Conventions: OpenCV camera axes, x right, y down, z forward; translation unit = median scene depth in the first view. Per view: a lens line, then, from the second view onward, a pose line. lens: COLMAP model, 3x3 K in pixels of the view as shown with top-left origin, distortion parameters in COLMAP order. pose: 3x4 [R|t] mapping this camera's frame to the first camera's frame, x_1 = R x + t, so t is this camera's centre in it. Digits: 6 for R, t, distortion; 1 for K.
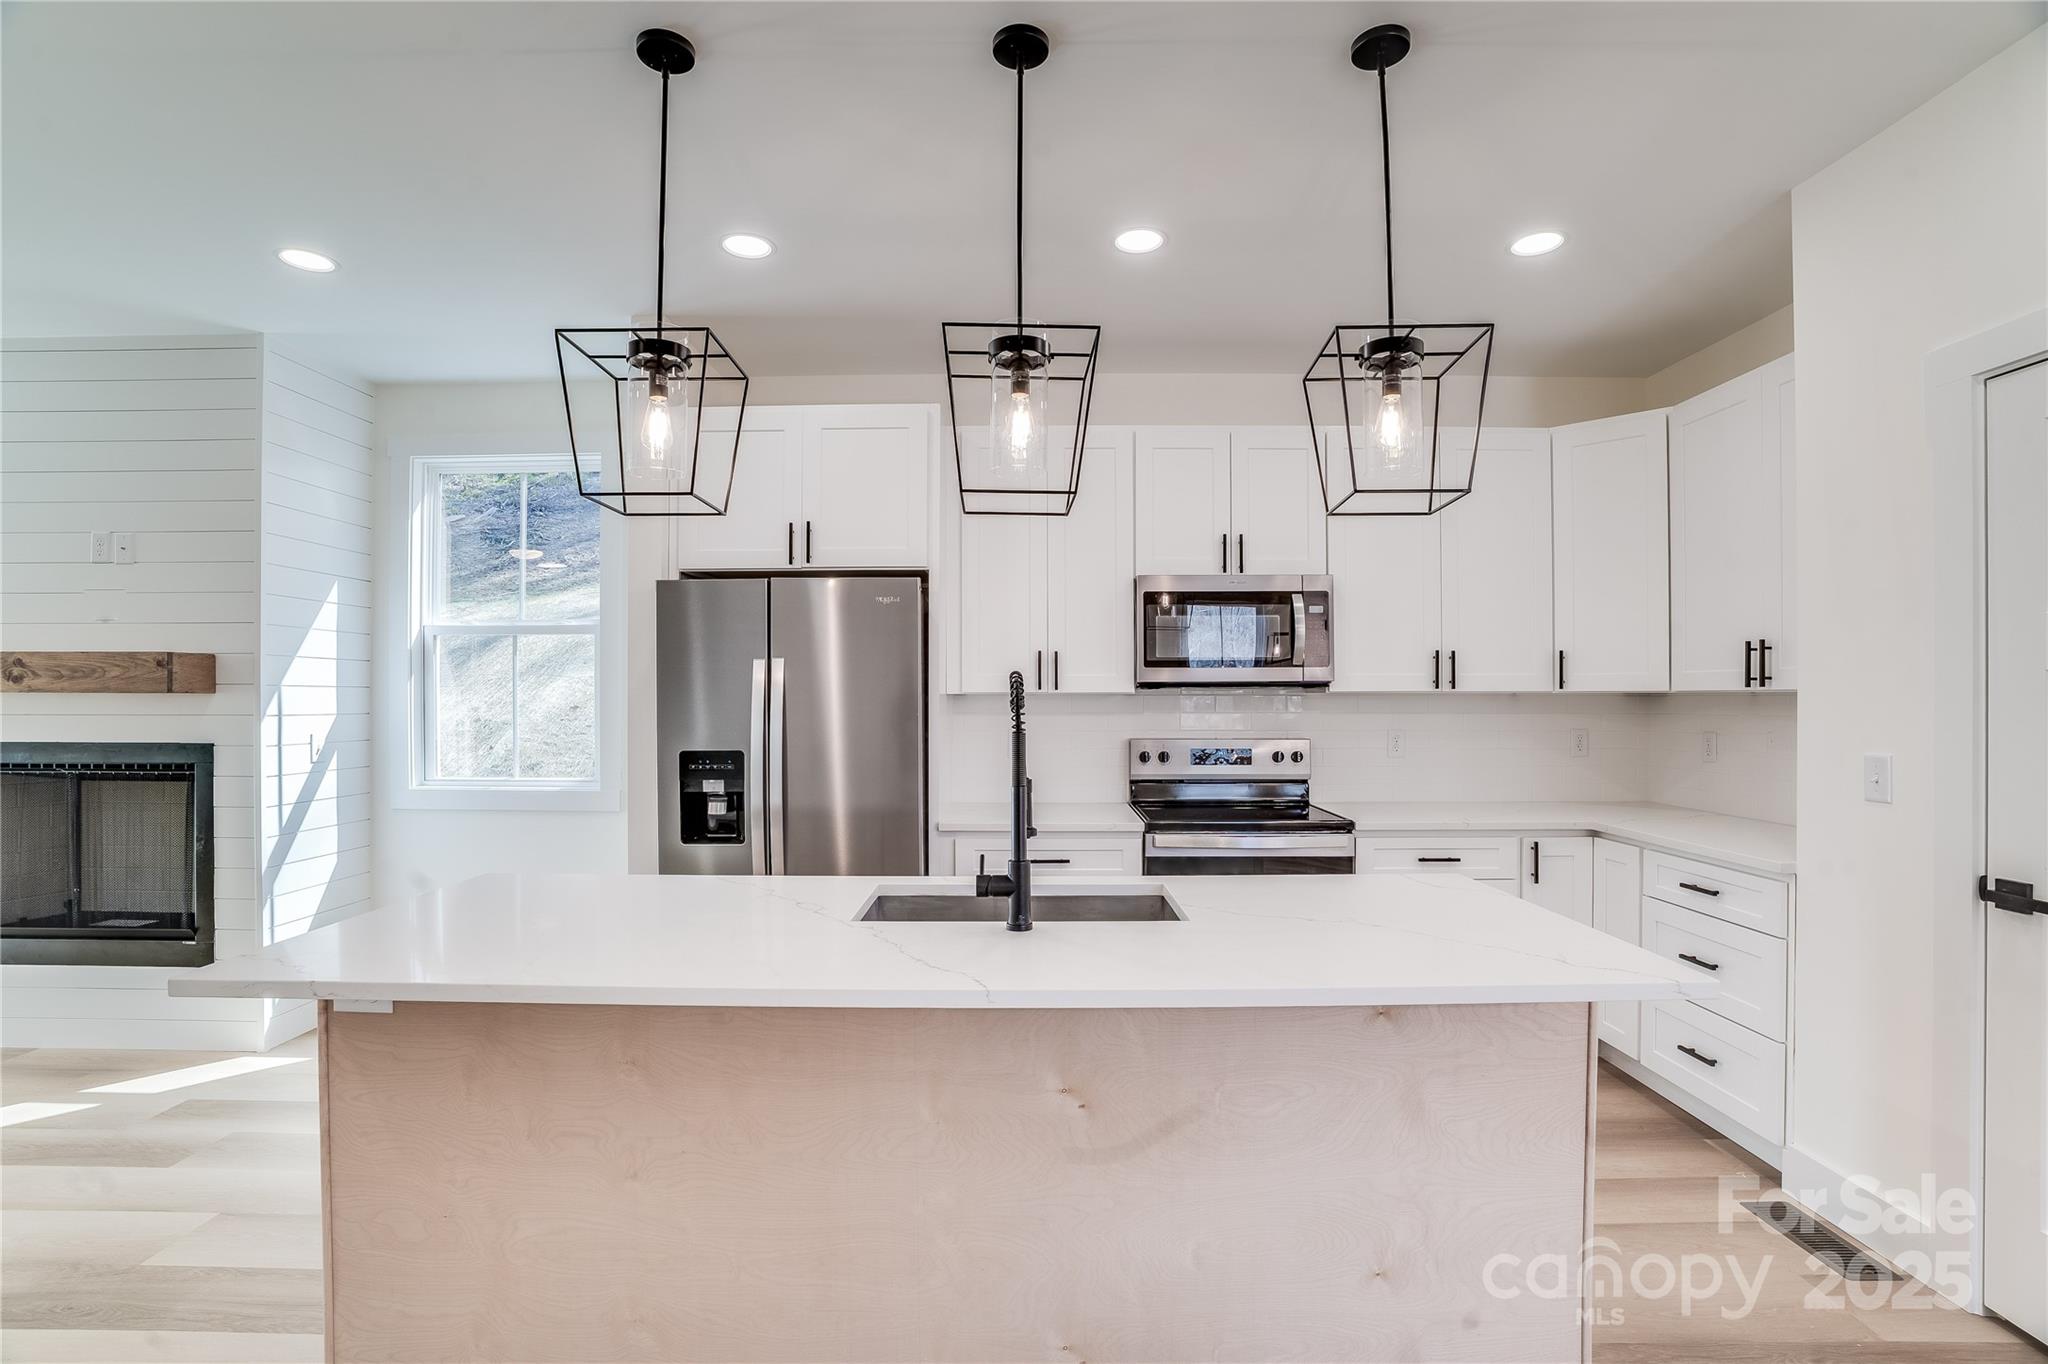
lens RADIAL K [[972.6, 0, 1022.5], [0, 972.6, 693.1], [0, 0, 1]] dist [-0.046110, 0.015918]
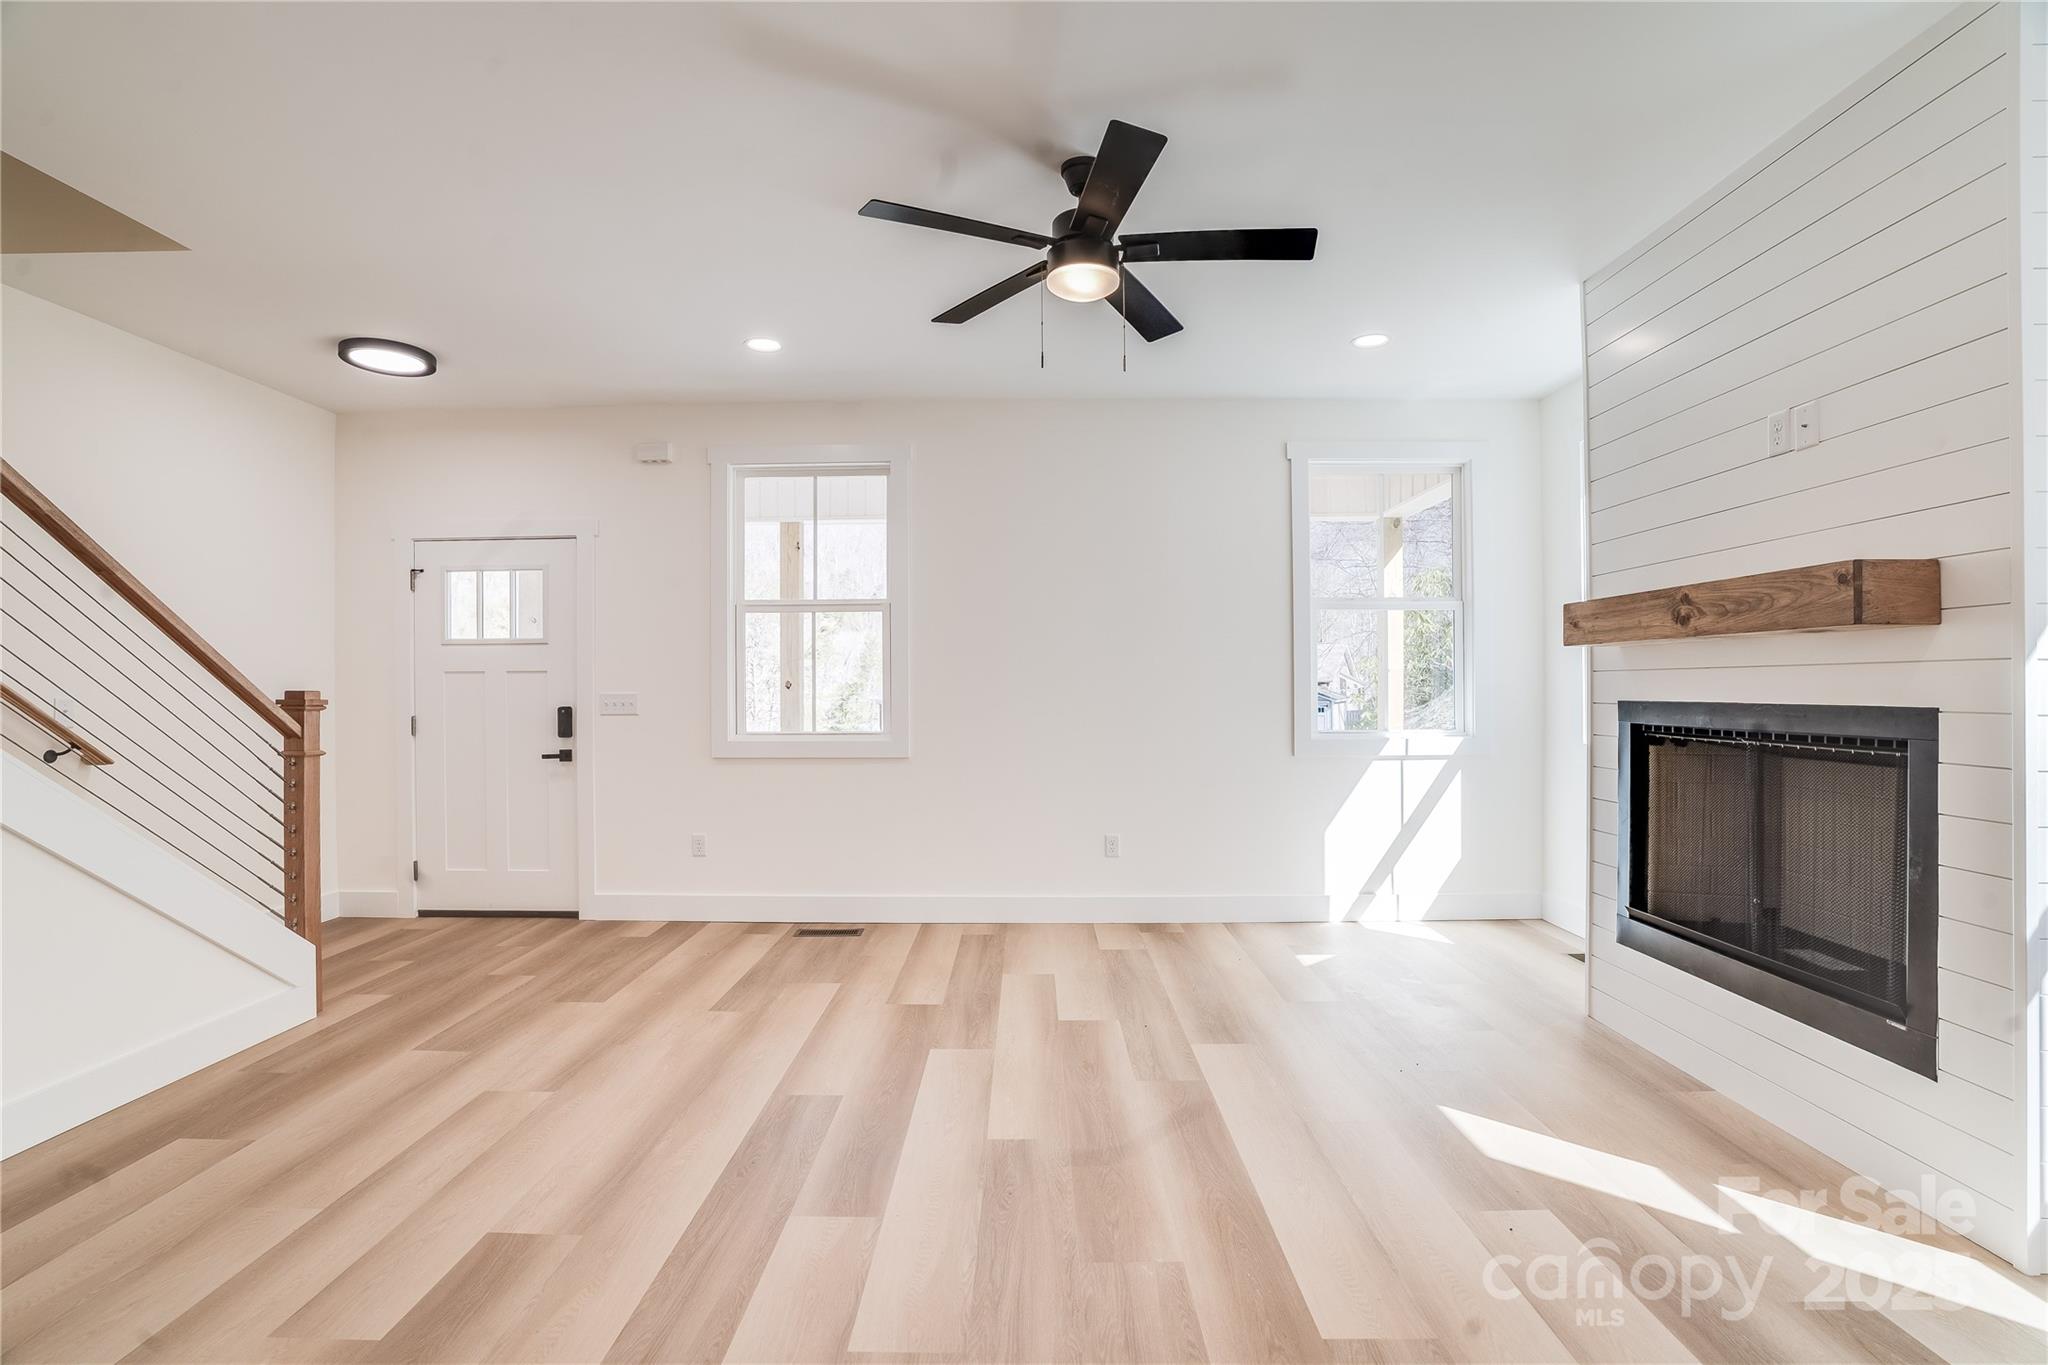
lens RADIAL K [[972.6, 0, 1005.4], [0, 972.6, 697.7], [0, 0, 1]] dist [-0.046110, 0.015918]
pose [[0.005319, 0.008052, -0.999953, -0.257994], [0.008807, 0.999928, 0.008099, 0.036387], [0.999947, -0.008849, 0.005248, 0.405032]]
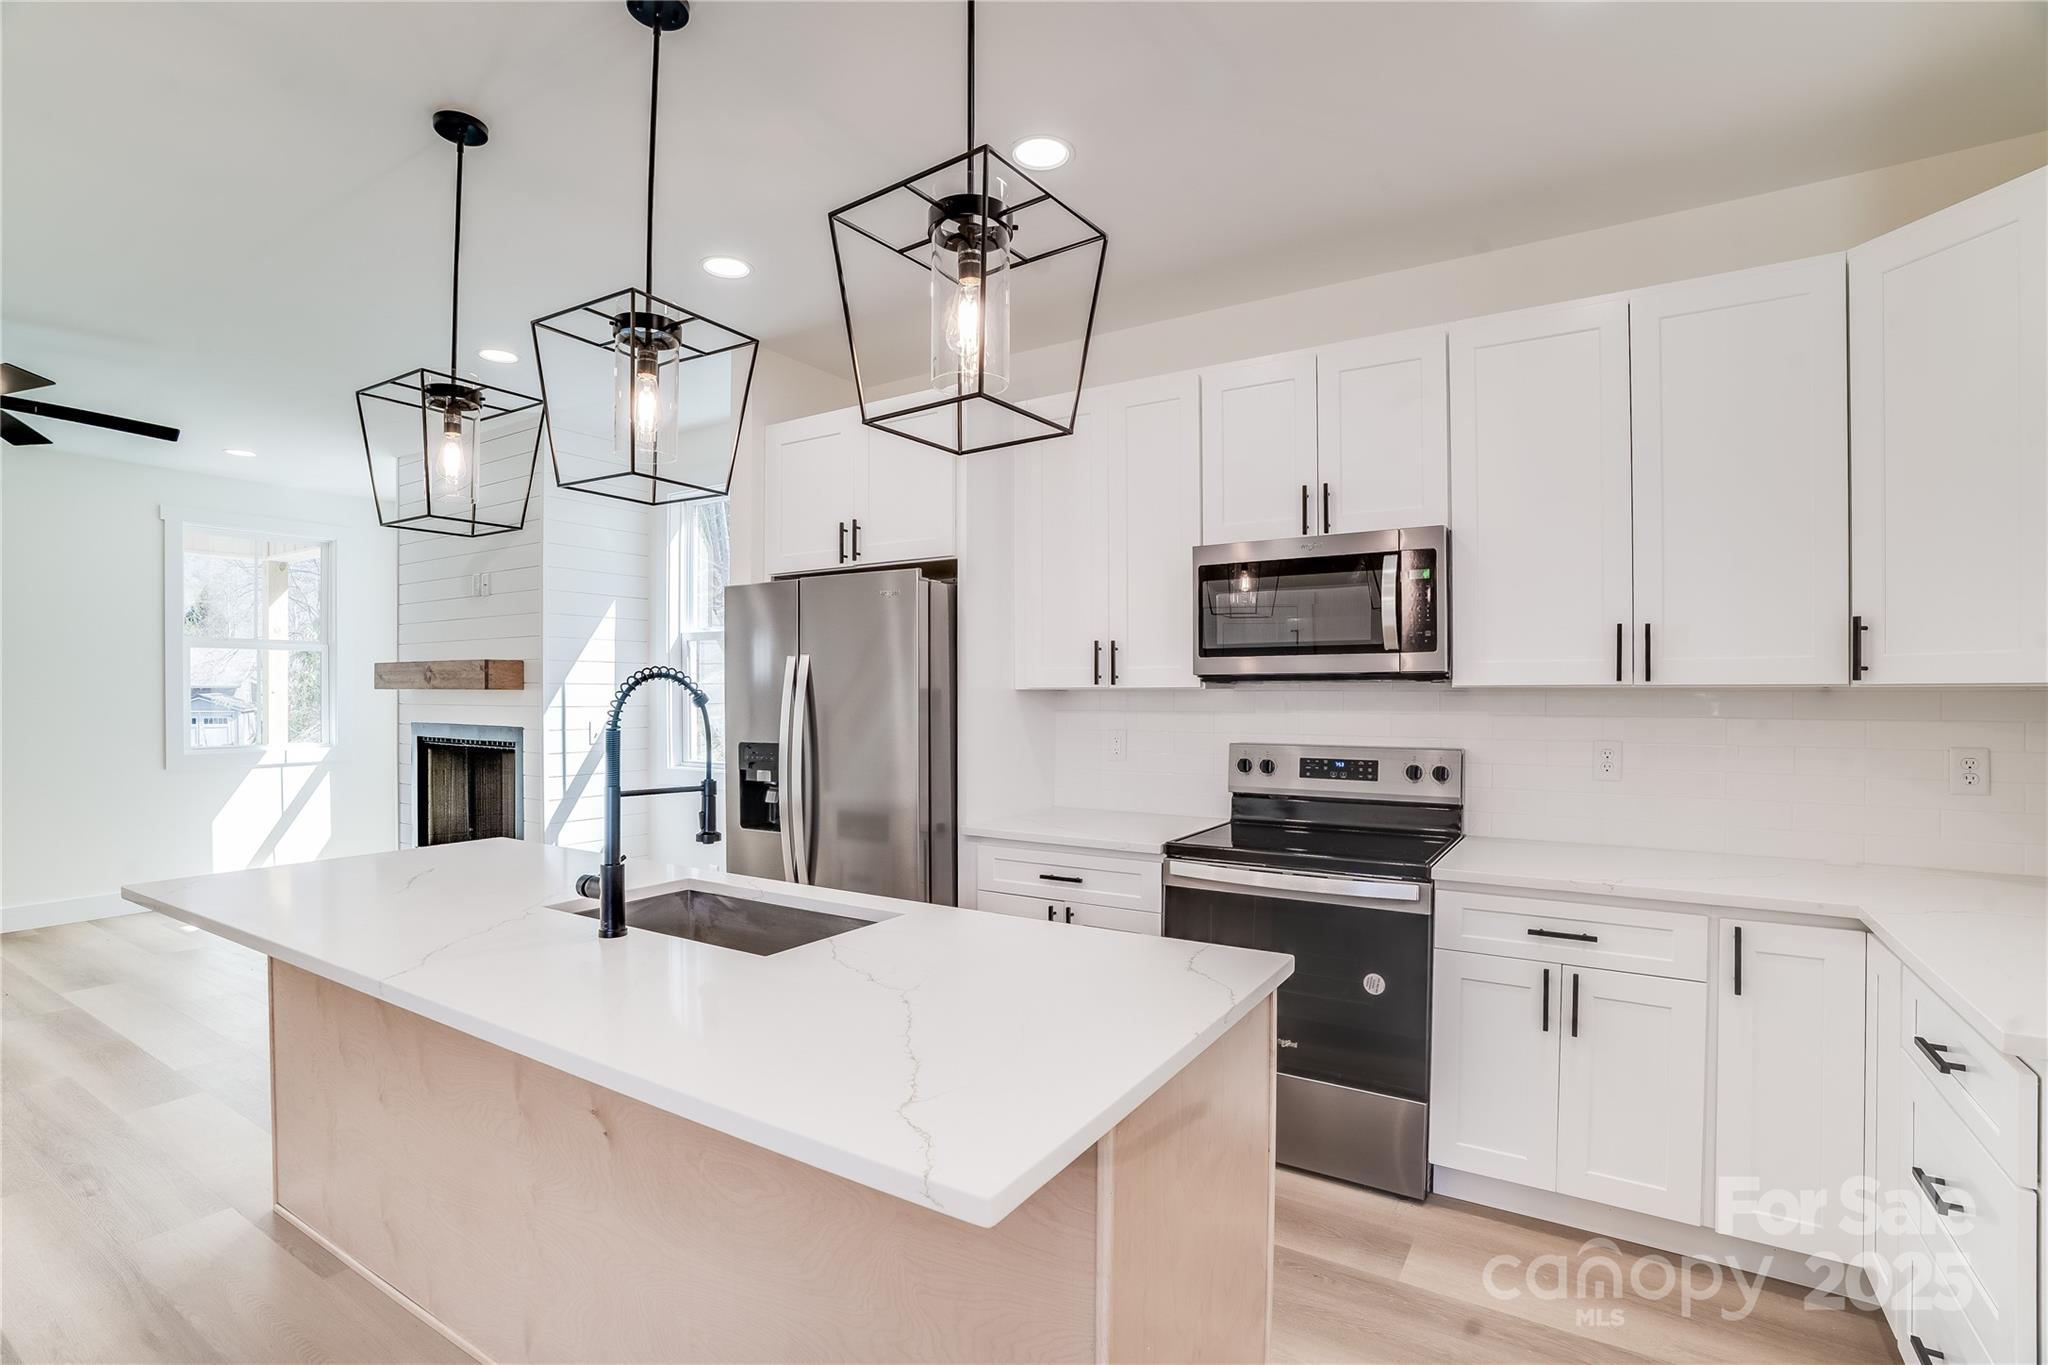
lens RADIAL K [[972.6, 0, 1013.0], [0, 972.6, 685.7], [0, 0, 1]] dist [-0.046110, 0.015918]
pose [[0.846133, -0.003004, -0.532964, 0.445923], [0.003288, 0.999995, -0.000416, -0.002504], [0.532962, -0.001400, 0.846138, 0.224325]]
